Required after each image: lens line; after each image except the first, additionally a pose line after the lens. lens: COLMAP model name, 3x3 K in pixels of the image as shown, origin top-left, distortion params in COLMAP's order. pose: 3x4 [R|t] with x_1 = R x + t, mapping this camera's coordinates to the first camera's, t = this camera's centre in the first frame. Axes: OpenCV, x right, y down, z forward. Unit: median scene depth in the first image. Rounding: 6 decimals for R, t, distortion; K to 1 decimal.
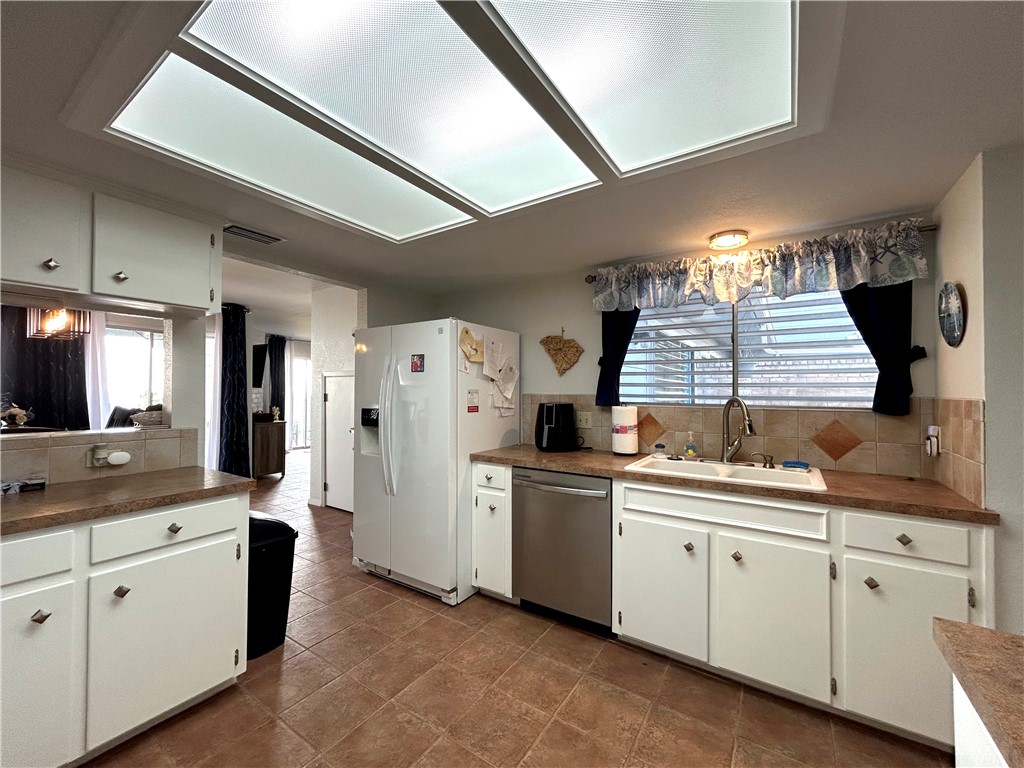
lens RADIAL K [[415.3, 0, 511.8], [0, 415.3, 383.2], [0, 0, 1]] dist [-0.002534, -0.000279]
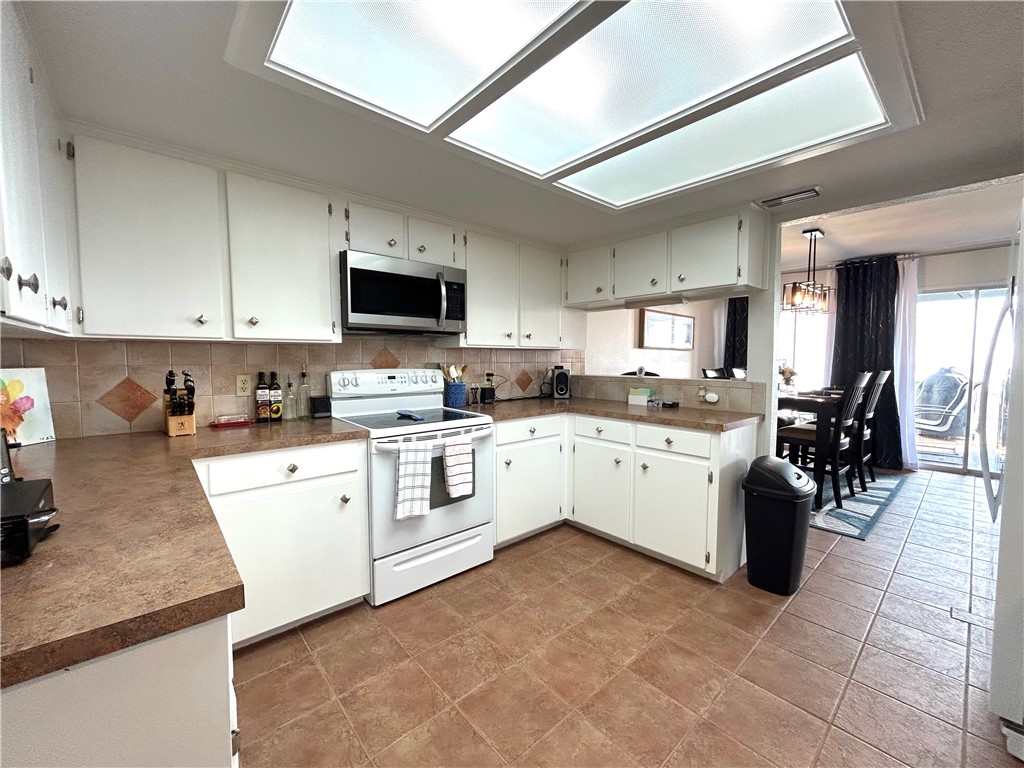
lens RADIAL K [[415.3, 0, 512.8], [0, 415.3, 384.4], [0, 0, 1]] dist [-0.002534, -0.000279]
pose [[-0.259883, 0.062728, -0.963601, 0.759663], [0.022784, 0.998008, 0.058823, 0.035190], [0.965371, -0.006668, -0.260794, 0.804685]]
